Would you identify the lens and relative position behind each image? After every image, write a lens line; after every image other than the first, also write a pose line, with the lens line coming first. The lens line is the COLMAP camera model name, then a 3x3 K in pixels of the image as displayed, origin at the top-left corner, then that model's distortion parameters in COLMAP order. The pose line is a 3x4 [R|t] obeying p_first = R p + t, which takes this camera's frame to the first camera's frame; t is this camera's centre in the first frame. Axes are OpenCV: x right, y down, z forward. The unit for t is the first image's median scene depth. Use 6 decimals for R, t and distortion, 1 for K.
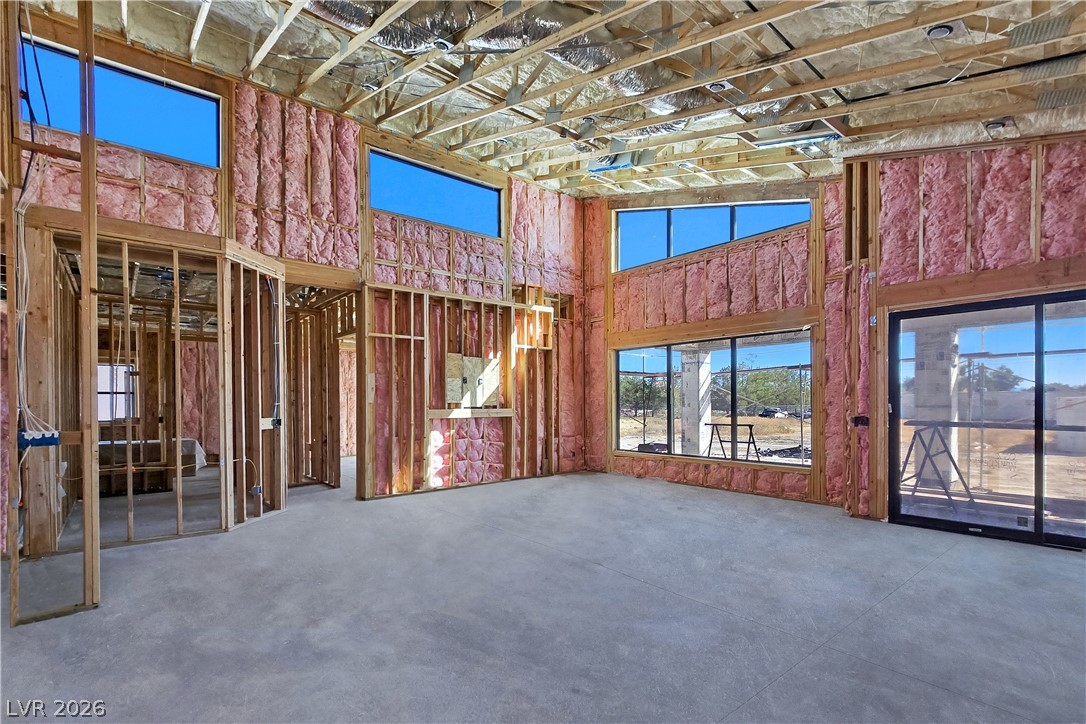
lens RADIAL K [[504.2, 0, 523.3], [0, 504.2, 409.1], [0, 0, 1]] dist [-0.001312, -0.000969]
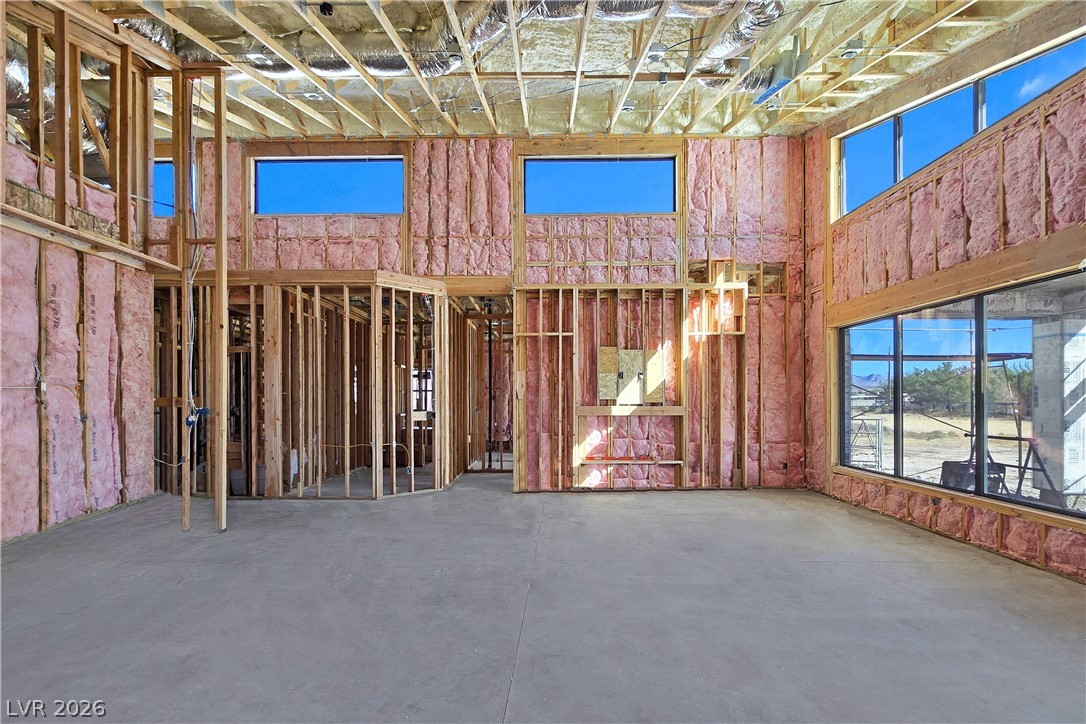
lens RADIAL K [[522.8, 0, 536.5], [0, 522.8, 399.9], [0, 0, 1]] dist [0.000868, 0.000080]
pose [[0.771636, 0.005188, -0.636043, 0.407350], [-0.010679, 0.999931, -0.004800, -0.005578], [0.635975, 0.010496, 0.771638, 0.170644]]
